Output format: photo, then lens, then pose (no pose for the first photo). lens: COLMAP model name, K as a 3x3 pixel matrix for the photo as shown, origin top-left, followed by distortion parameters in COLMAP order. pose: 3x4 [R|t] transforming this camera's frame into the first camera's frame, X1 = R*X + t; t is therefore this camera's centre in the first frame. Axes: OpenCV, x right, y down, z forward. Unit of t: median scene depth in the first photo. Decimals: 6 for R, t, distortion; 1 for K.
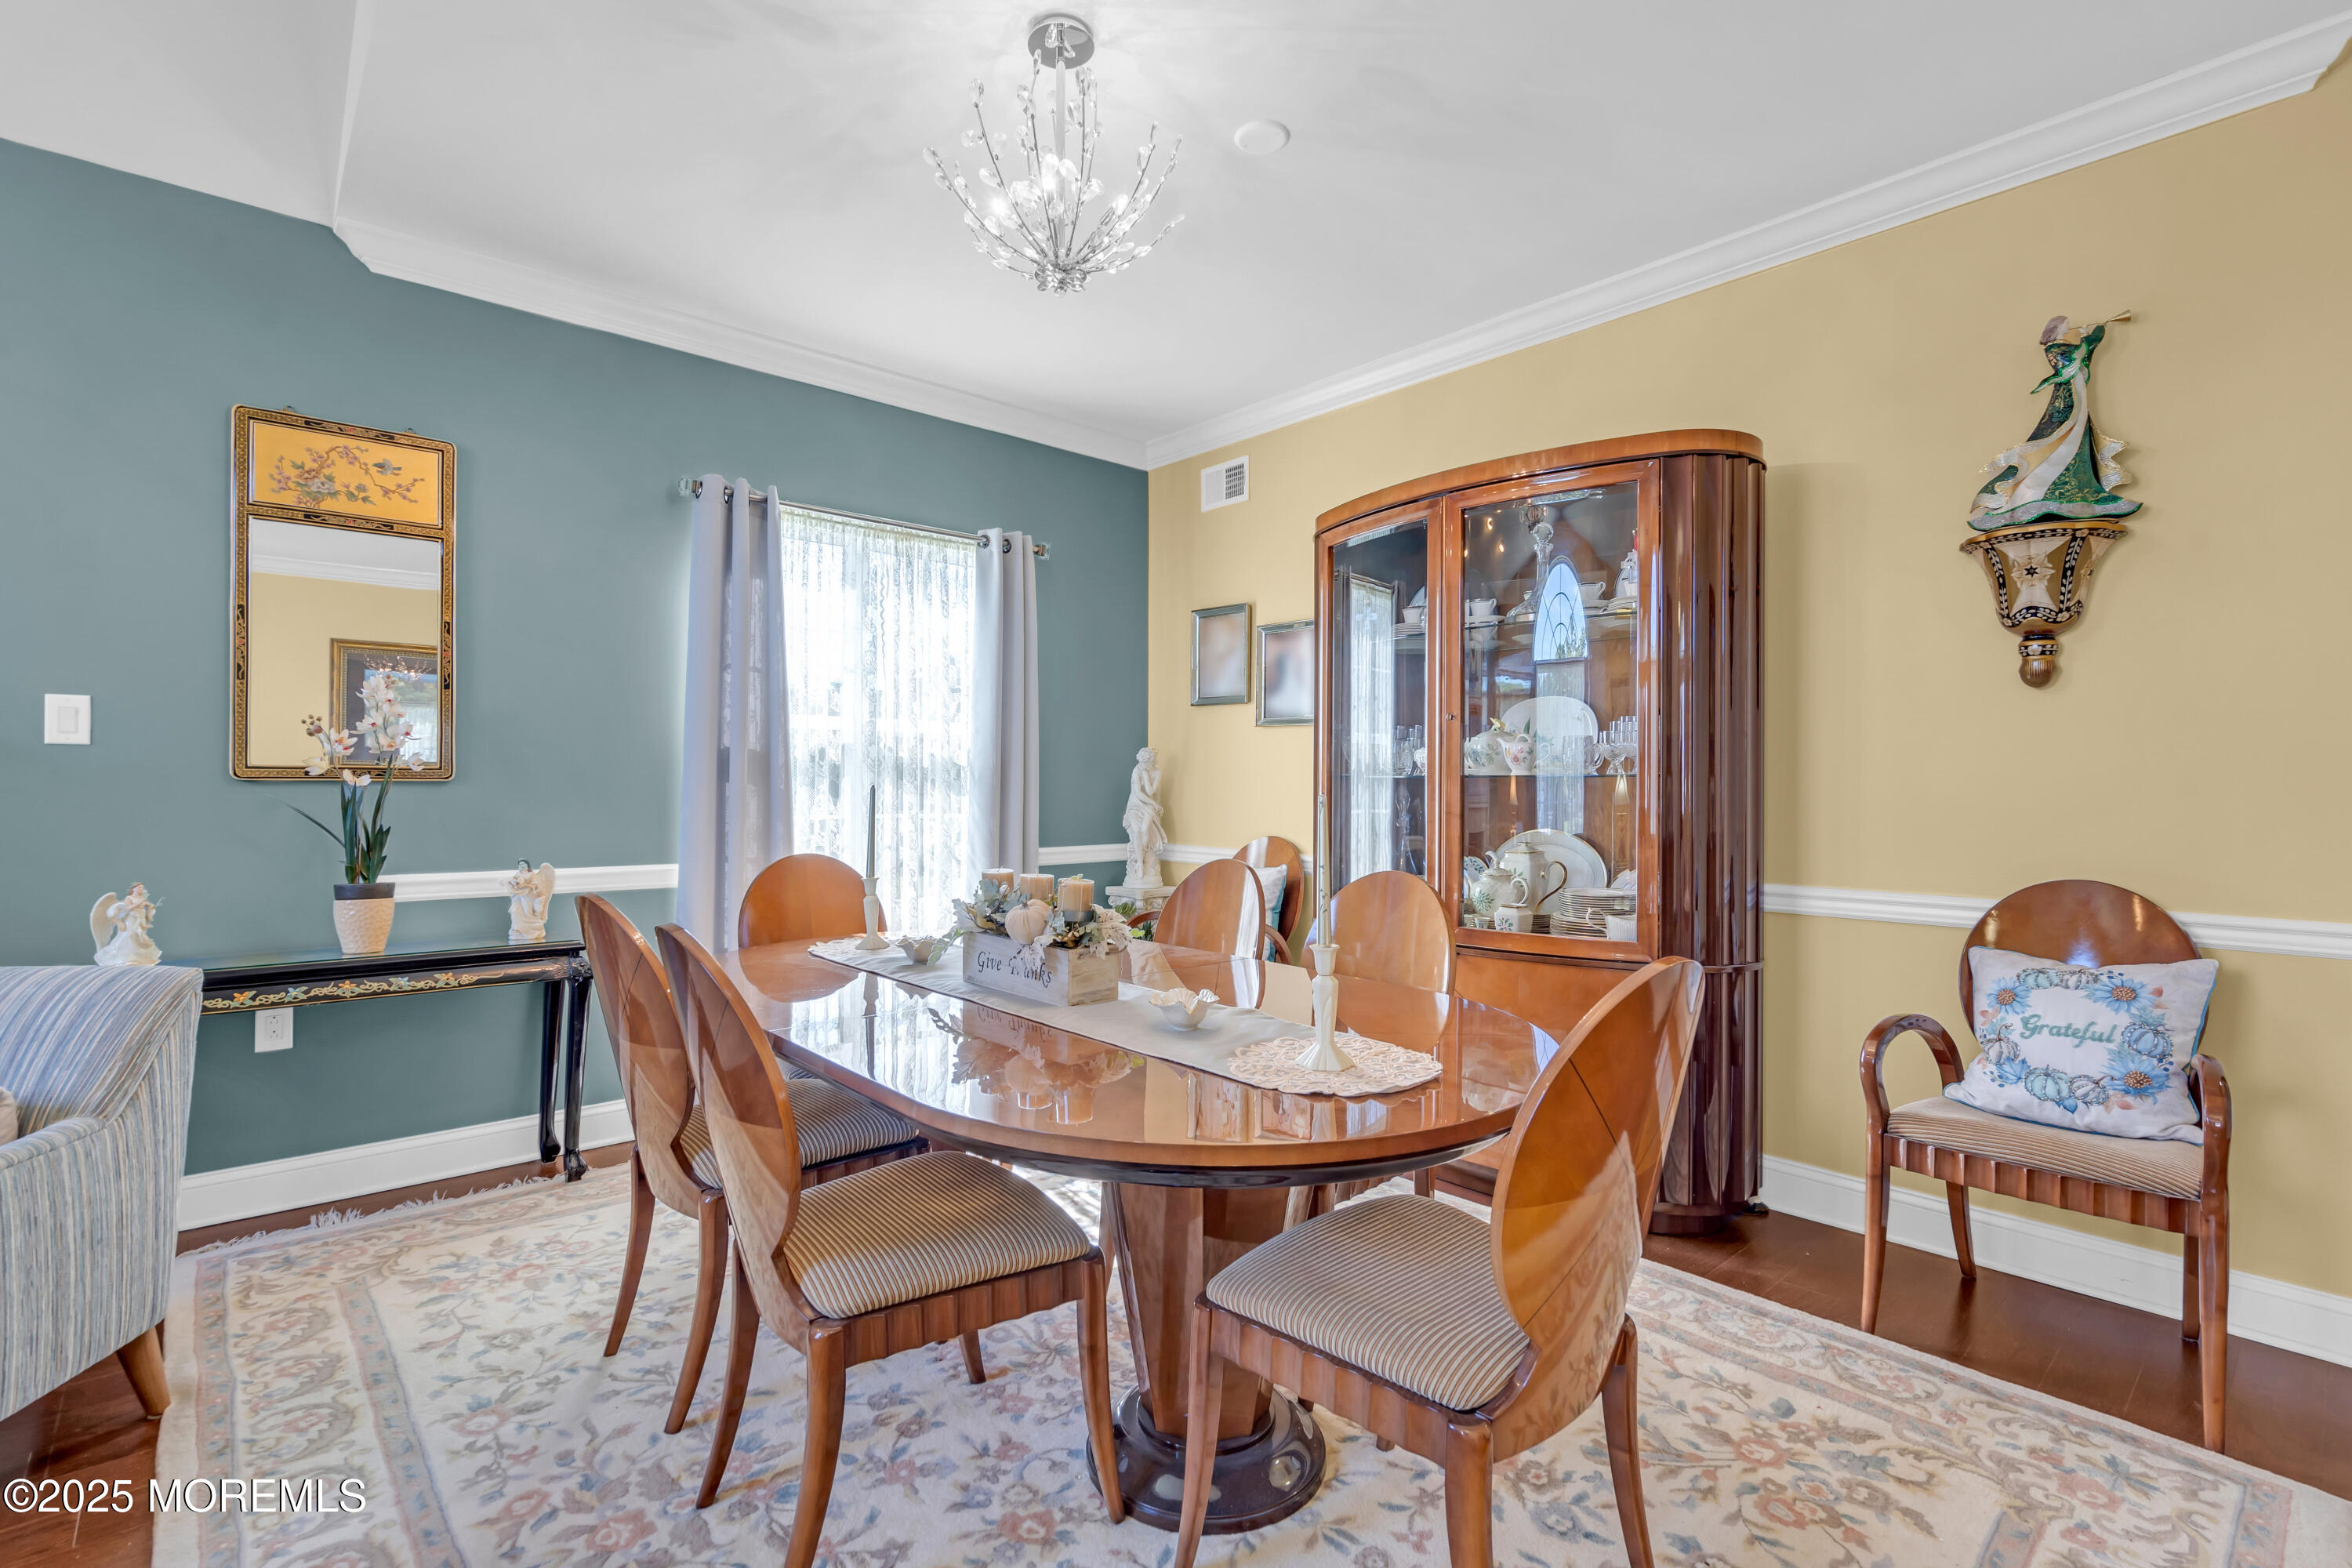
lens RADIAL K [[1078.0, 0, 1172.3], [0, 1078.0, 777.6], [0, 0, 1]] dist [-0.001266, 0.000135]
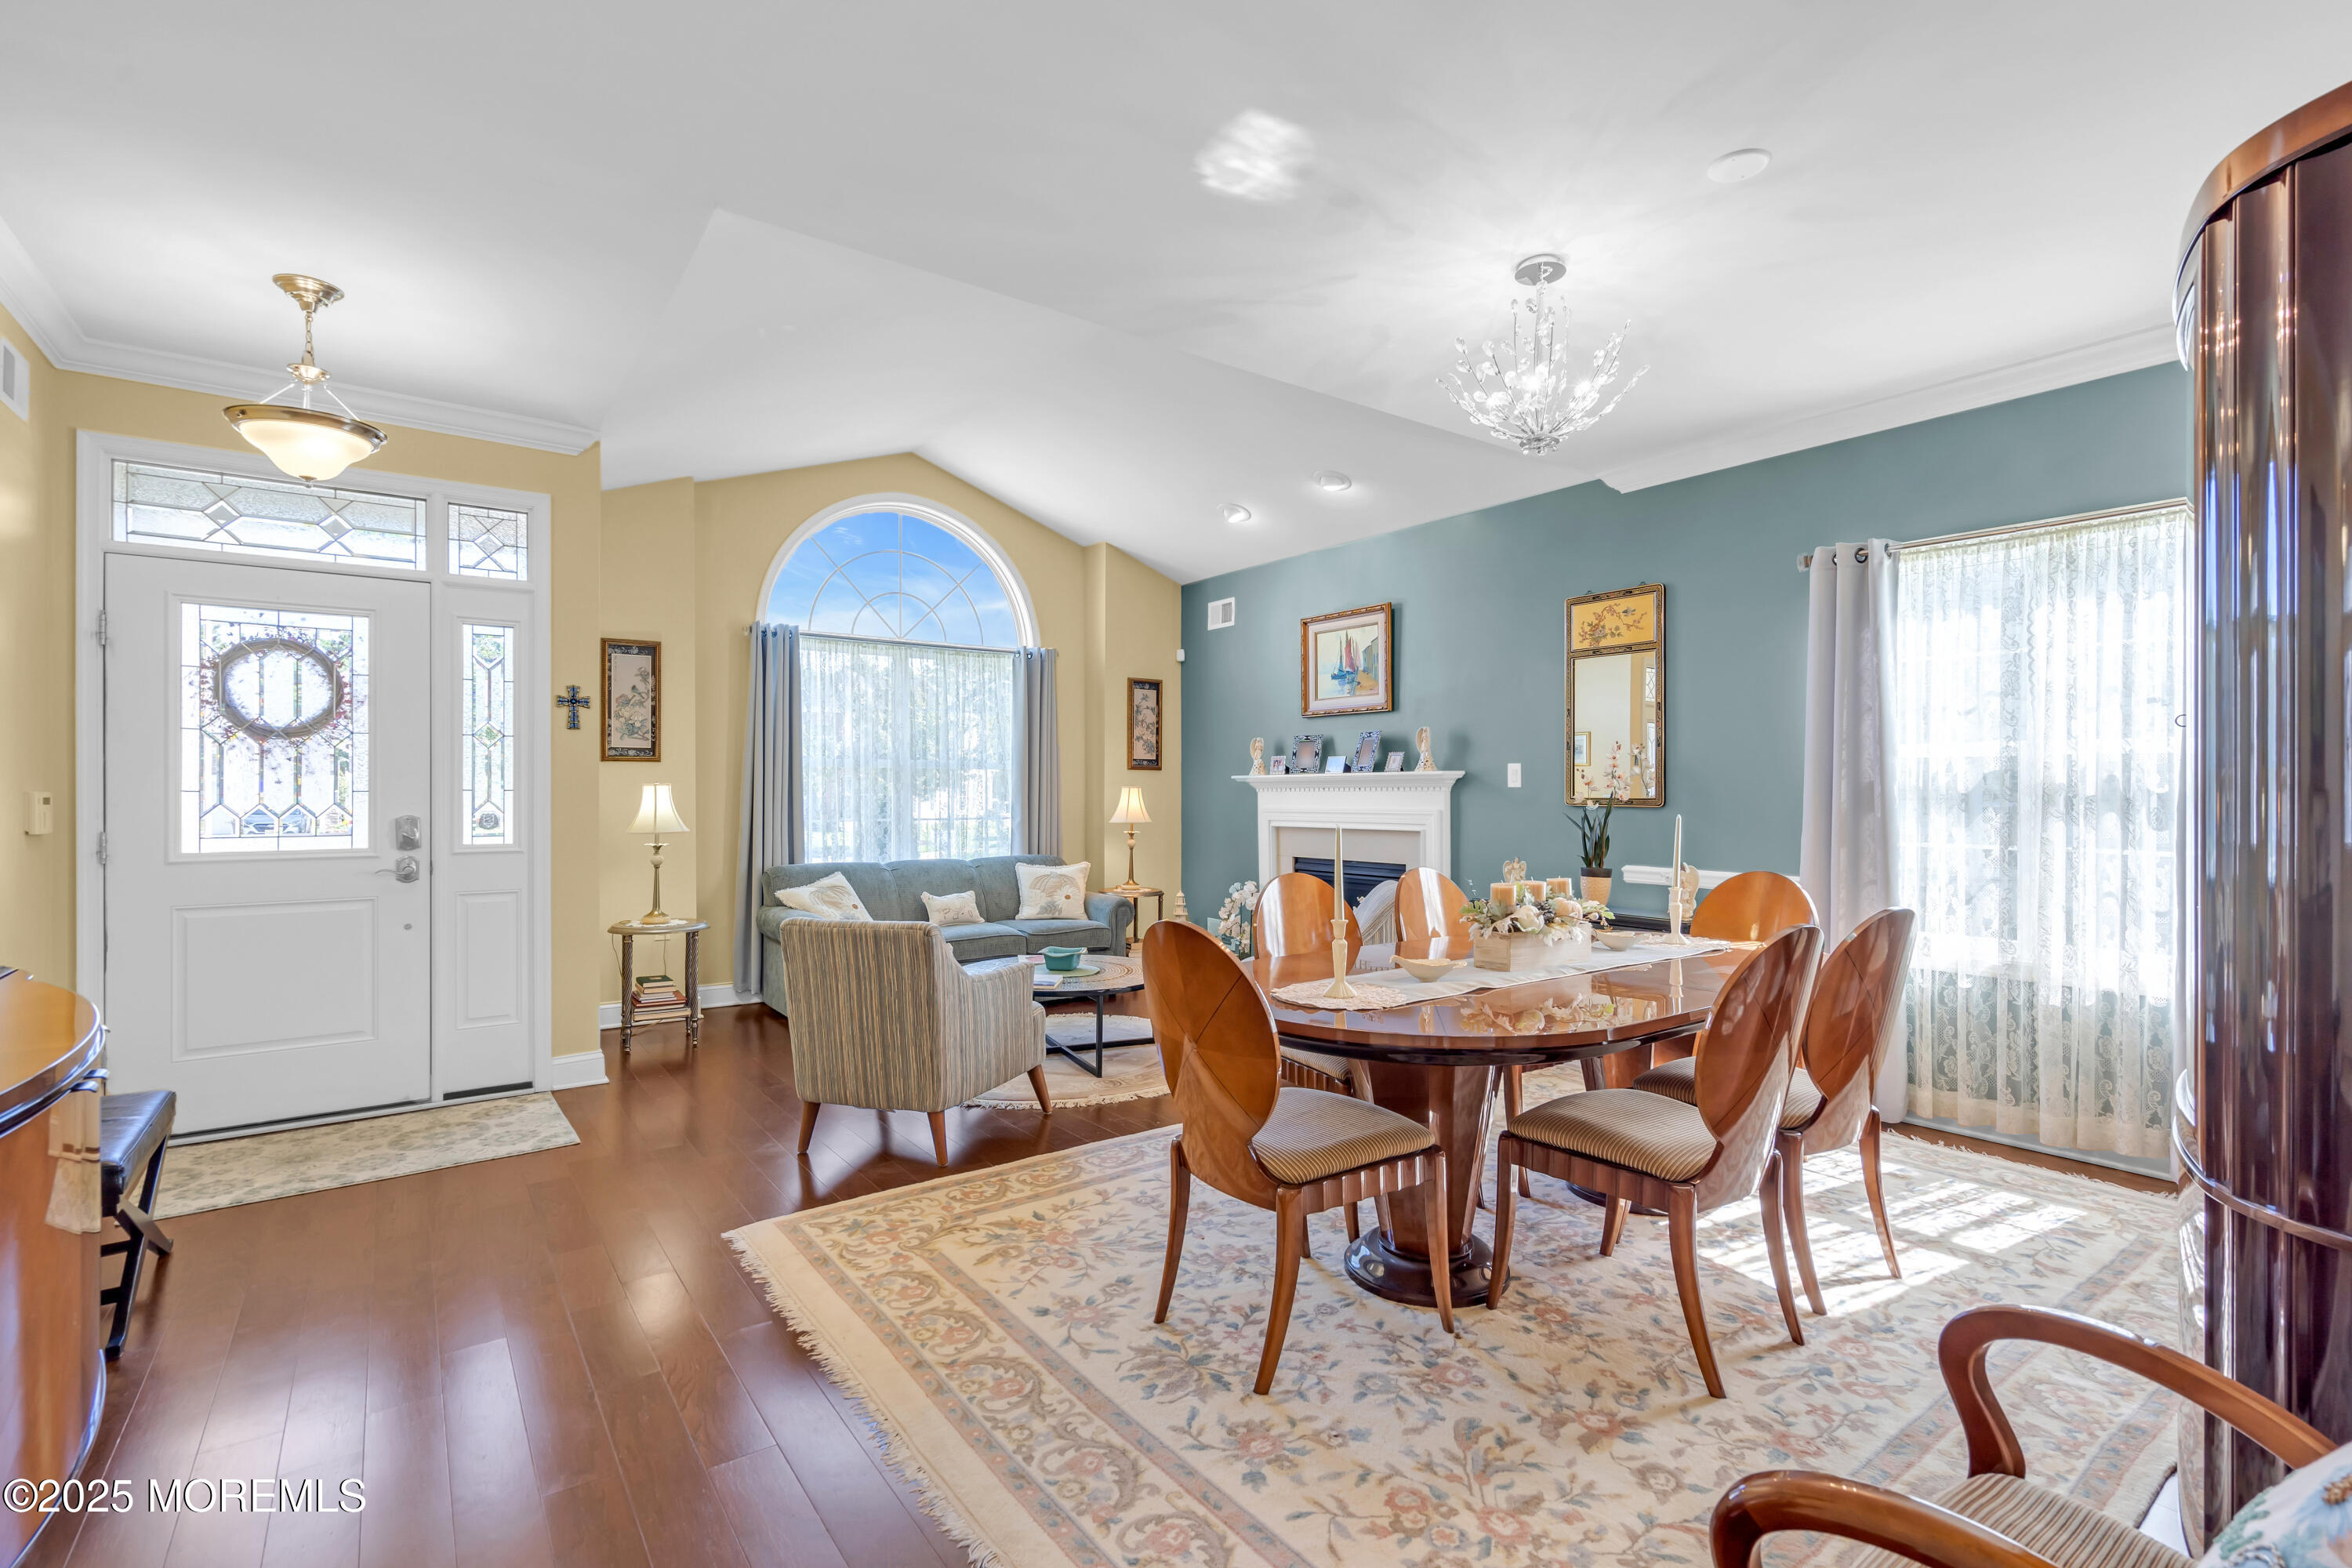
lens RADIAL K [[1072.9, 0, 1180.1], [0, 1072.9, 793.9], [0, 0, 1]] dist [-0.004571, 0.000426]
pose [[-0.096156, -0.000614, -0.995366, 0.989126], [0.002362, 0.999997, -0.000845, -0.017909], [0.995363, -0.002432, -0.096154, 0.522202]]
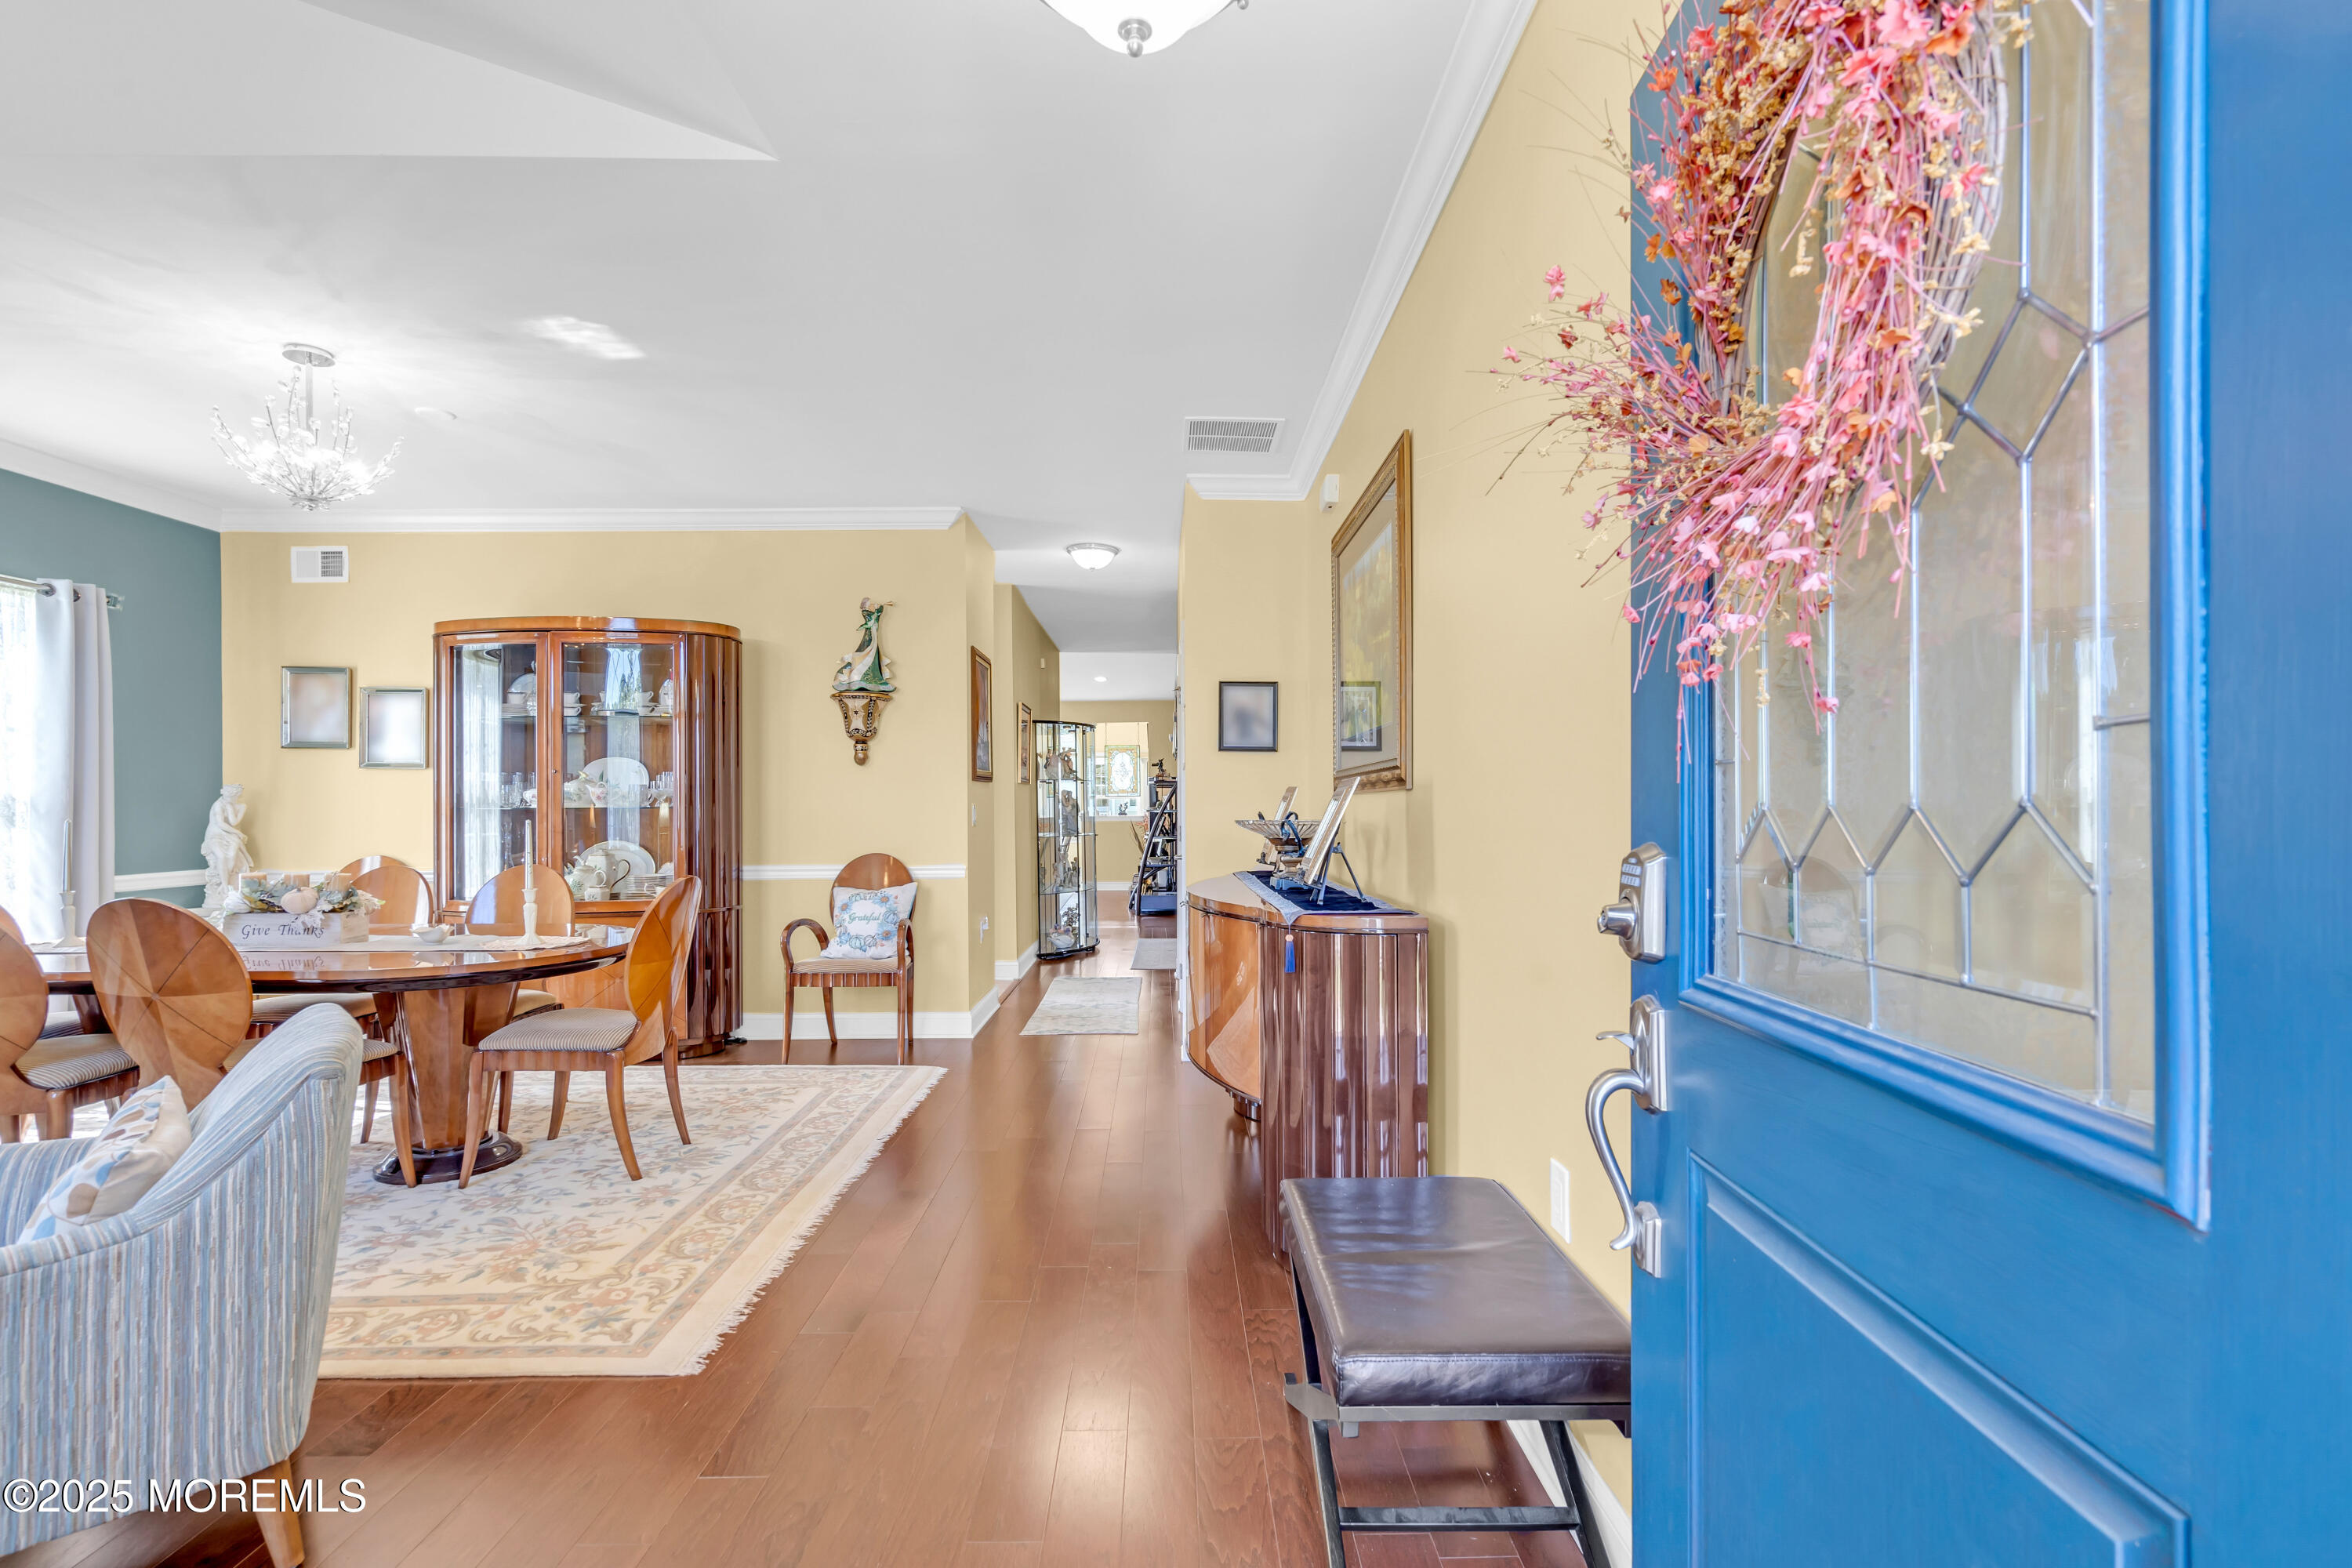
lens RADIAL K [[1063.8, 0, 1183.2], [0, 1063.8, 804.7], [0, 0, 1]] dist [-0.005208, 0.000489]
pose [[0.652709, -0.005952, 0.757585, -0.351800], [0.004459, 0.999982, 0.004015, -0.009678], [-0.757595, 0.000758, 0.652724, -0.791834]]
